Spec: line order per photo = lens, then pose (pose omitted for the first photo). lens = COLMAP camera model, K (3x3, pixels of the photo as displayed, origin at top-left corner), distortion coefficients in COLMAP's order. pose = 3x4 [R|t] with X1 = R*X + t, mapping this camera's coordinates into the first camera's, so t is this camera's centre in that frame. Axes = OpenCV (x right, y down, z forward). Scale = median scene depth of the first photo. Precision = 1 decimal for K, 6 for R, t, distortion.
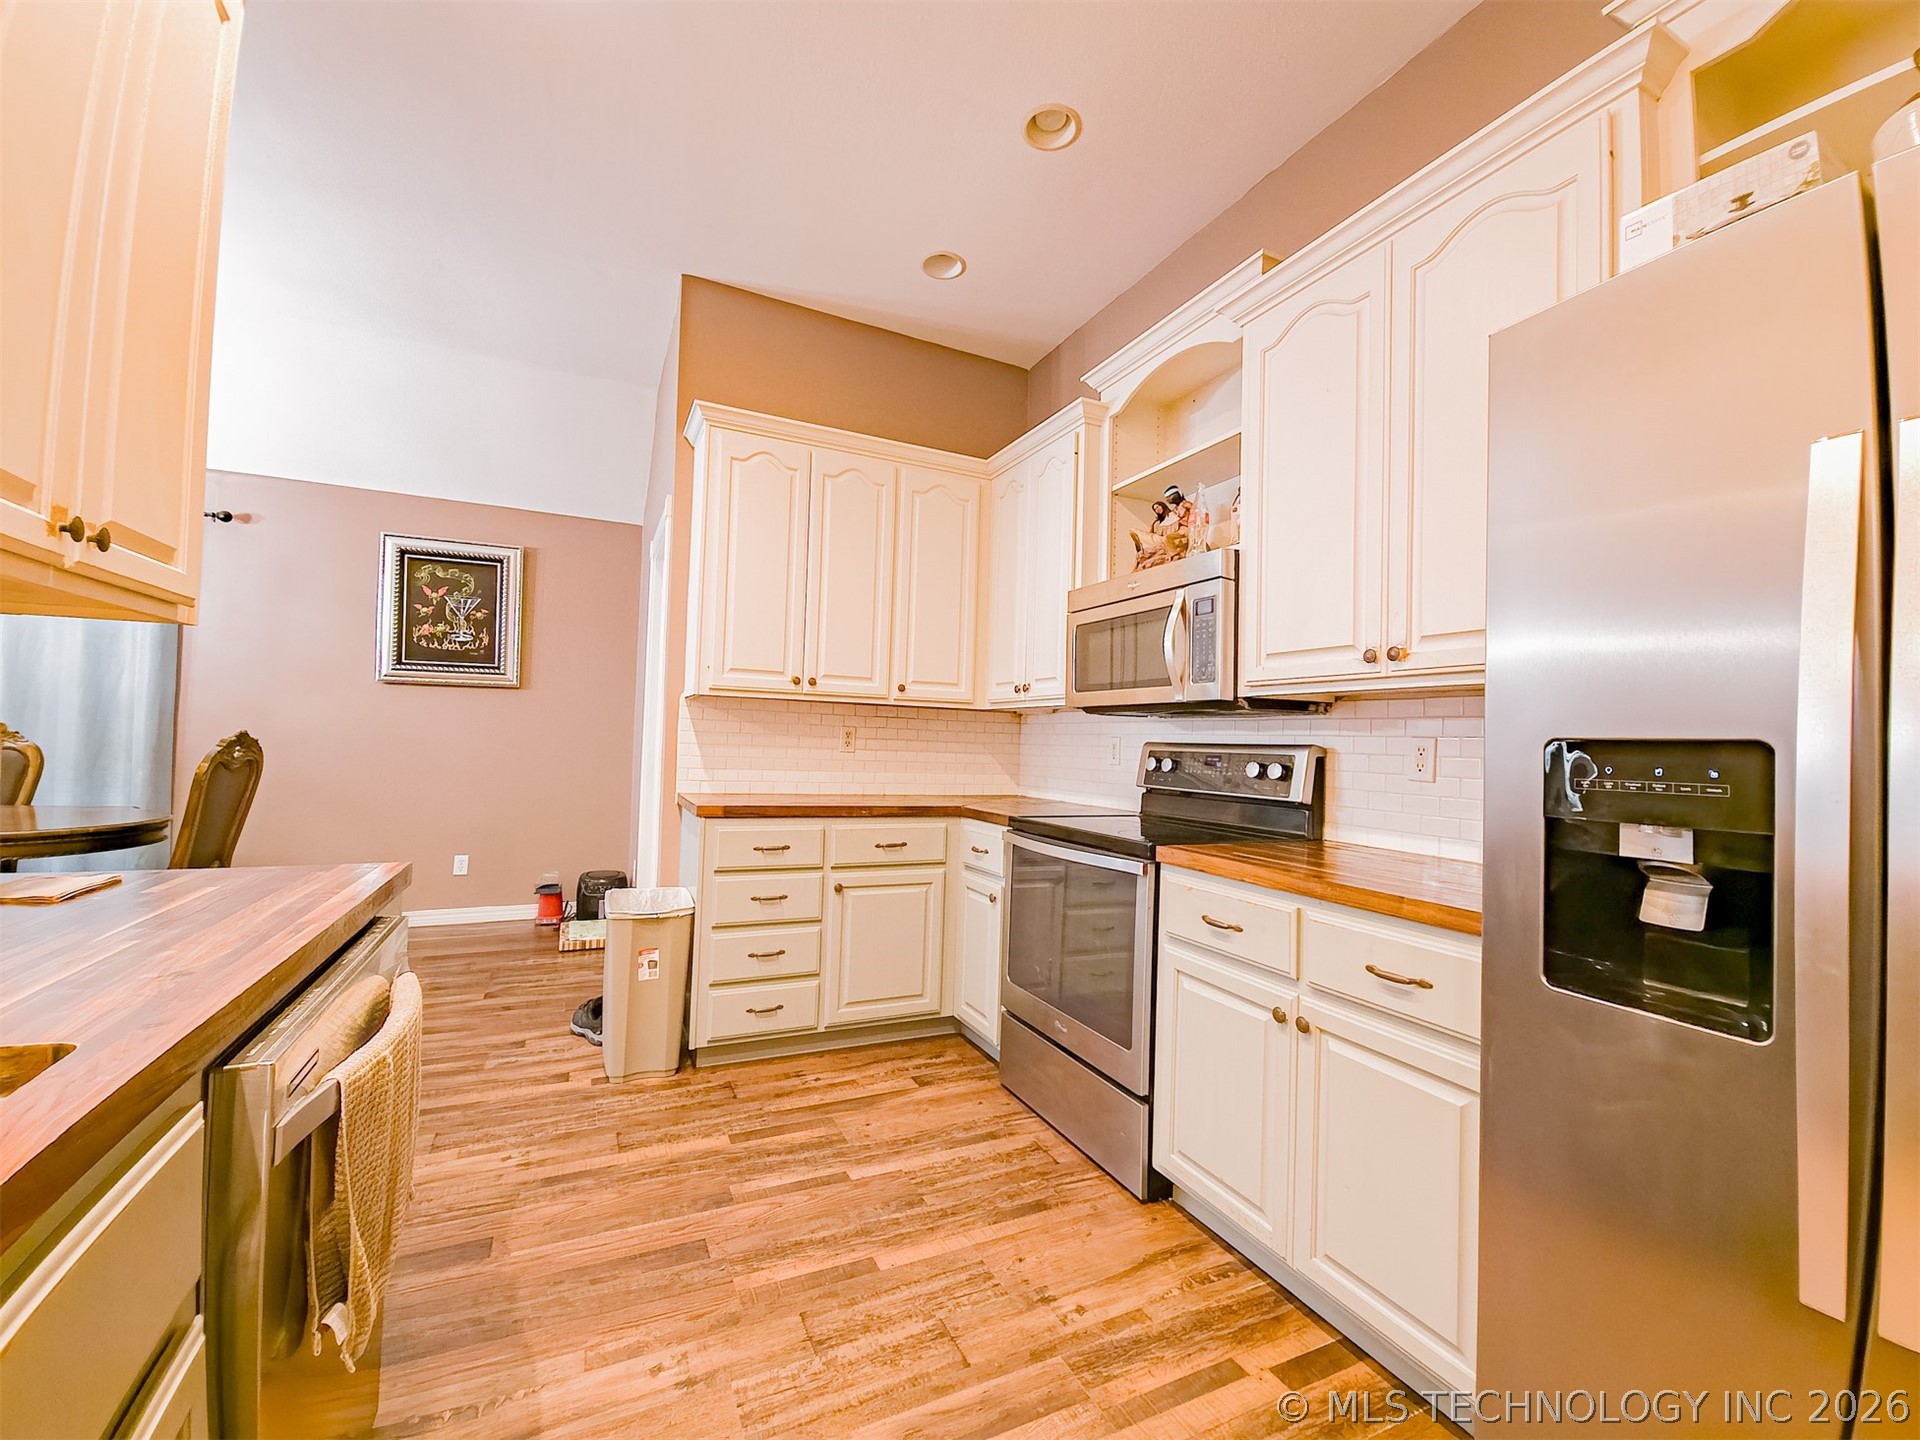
lens RADIAL K [[787.6, 0, 956.0], [0, 787.6, 722.2], [0, 0, 1]] dist [0.005024, -0.006960]
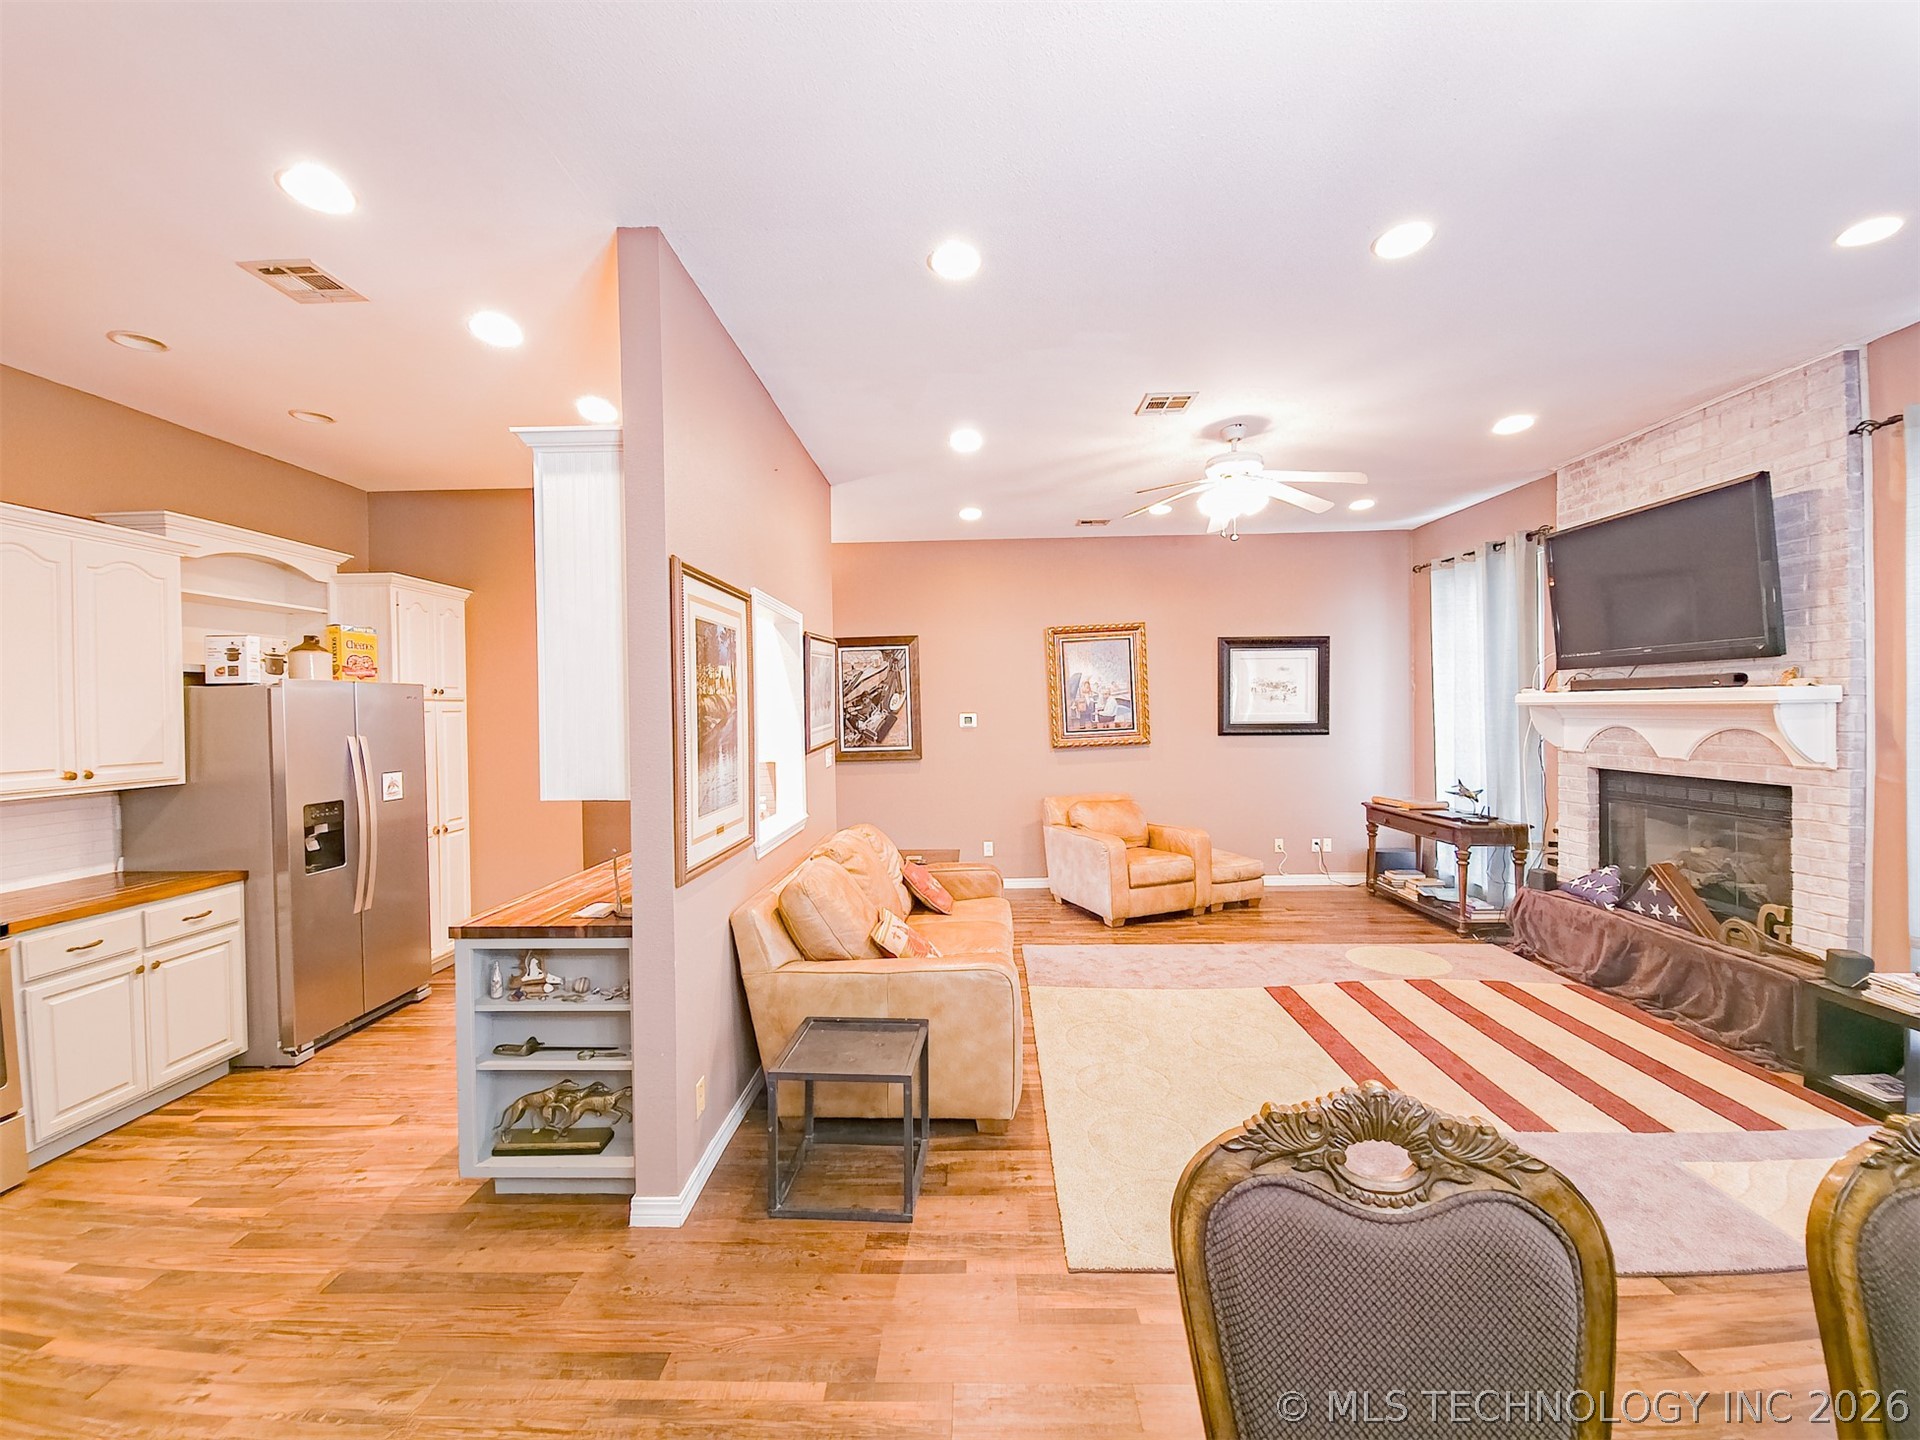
lens RADIAL K [[787.6, 0, 959.0], [0, 787.6, 715.8], [0, 0, 1]] dist [0.005024, -0.006960]
pose [[-0.892483, -0.019820, 0.450646, -1.500466], [-0.021636, 0.999765, 0.001122, -0.194862], [-0.450562, -0.008749, -0.892702, 1.234365]]
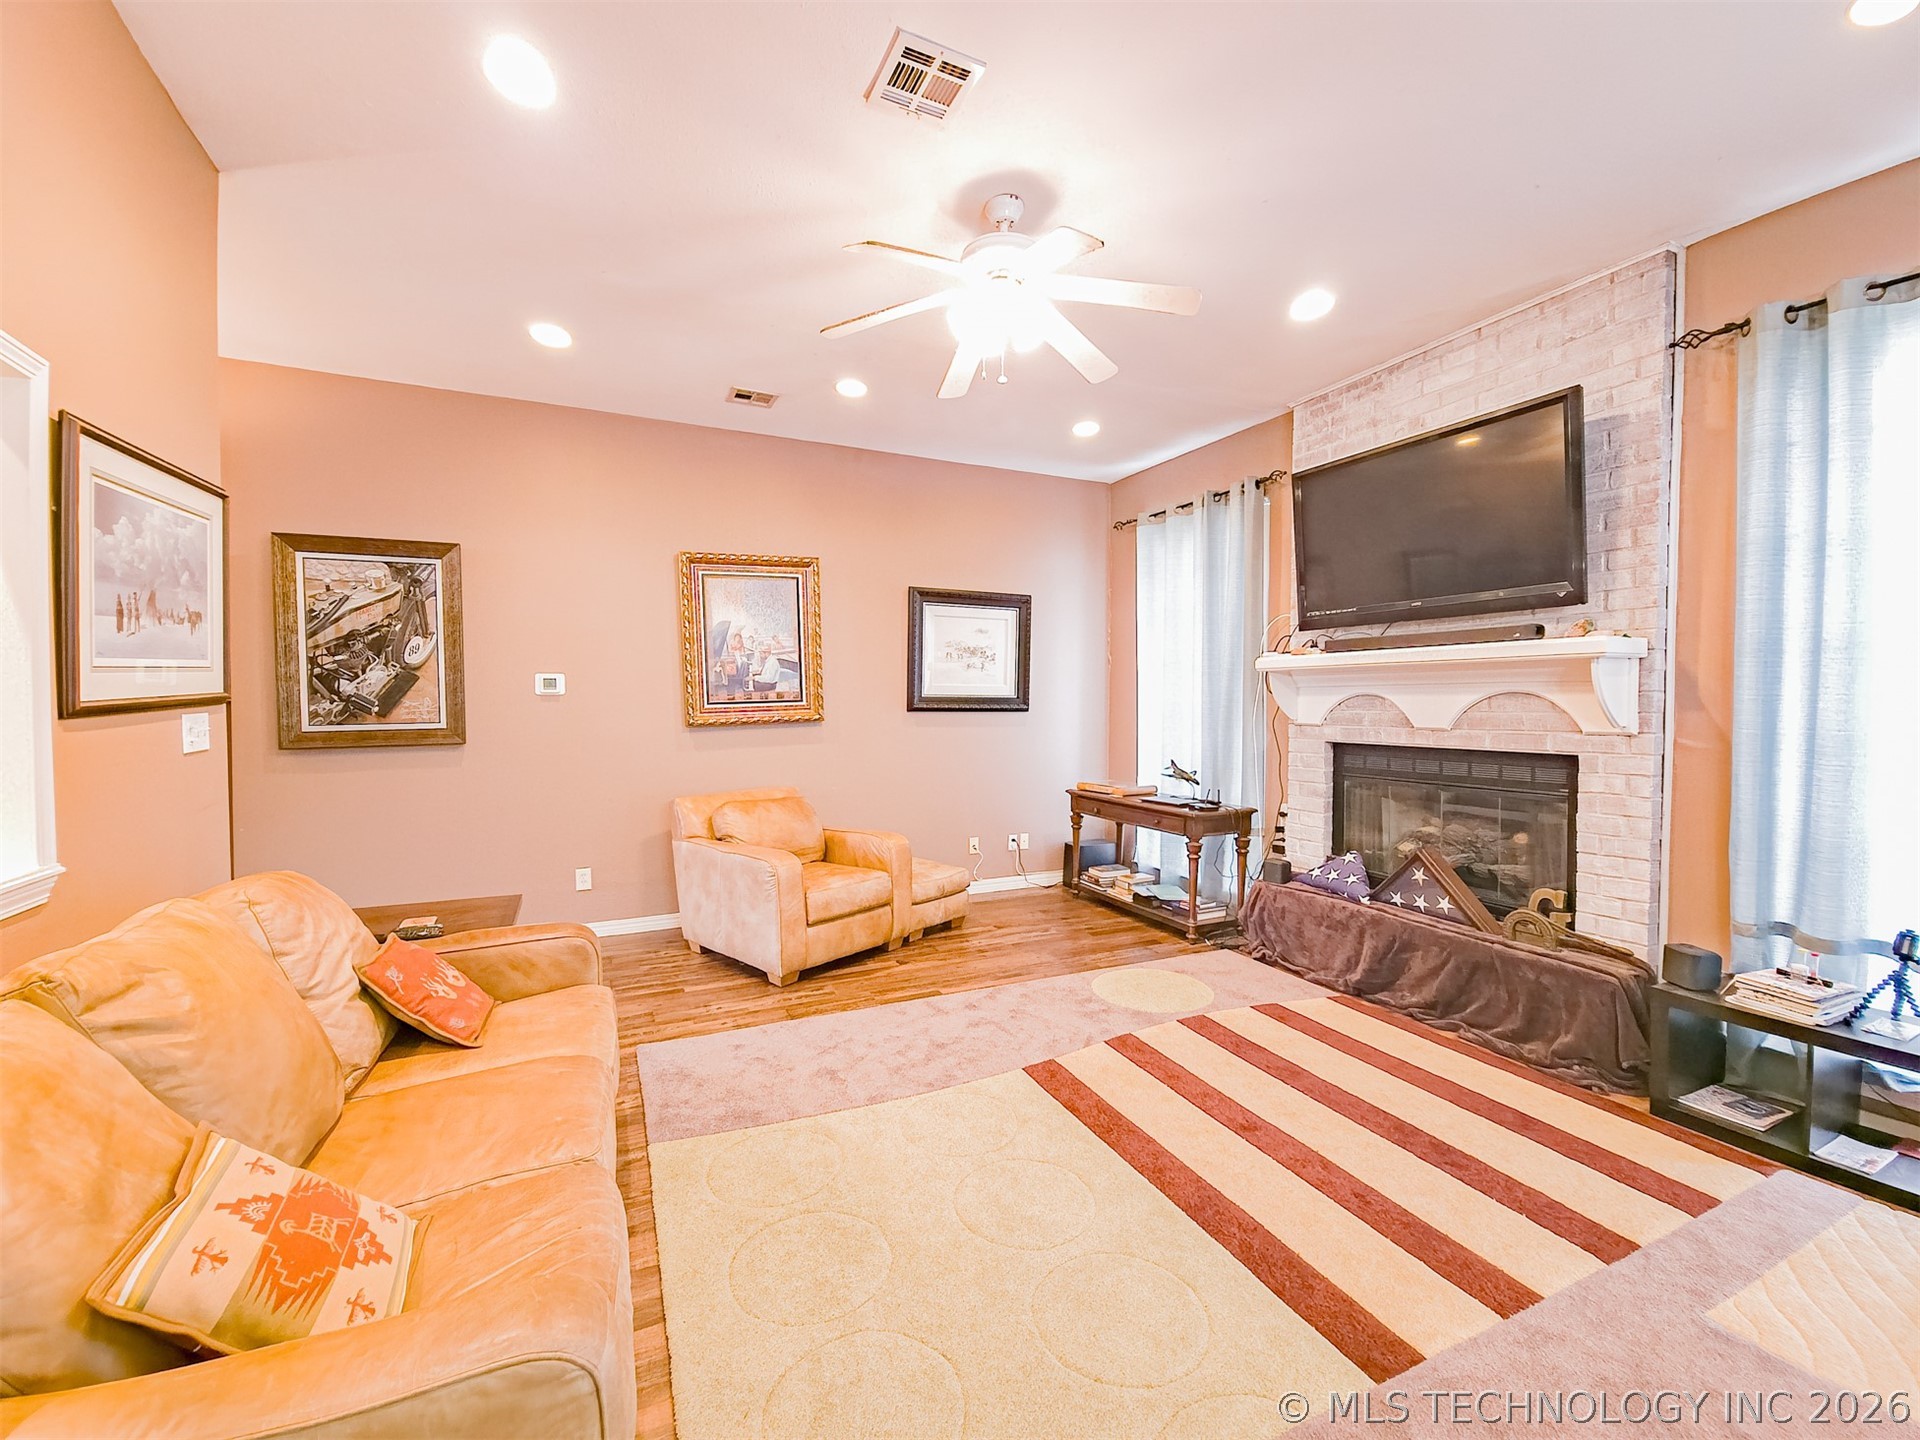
lens RADIAL K [[787.6, 0, 960.7], [0, 787.6, 720.2], [0, 0, 1]] dist [0.005024, -0.006960]
pose [[-0.999508, -0.031313, 0.001559, -1.206574], [-0.031311, 0.999509, 0.000998, -0.120931], [-0.001590, 0.000948, -0.999998, 0.505918]]
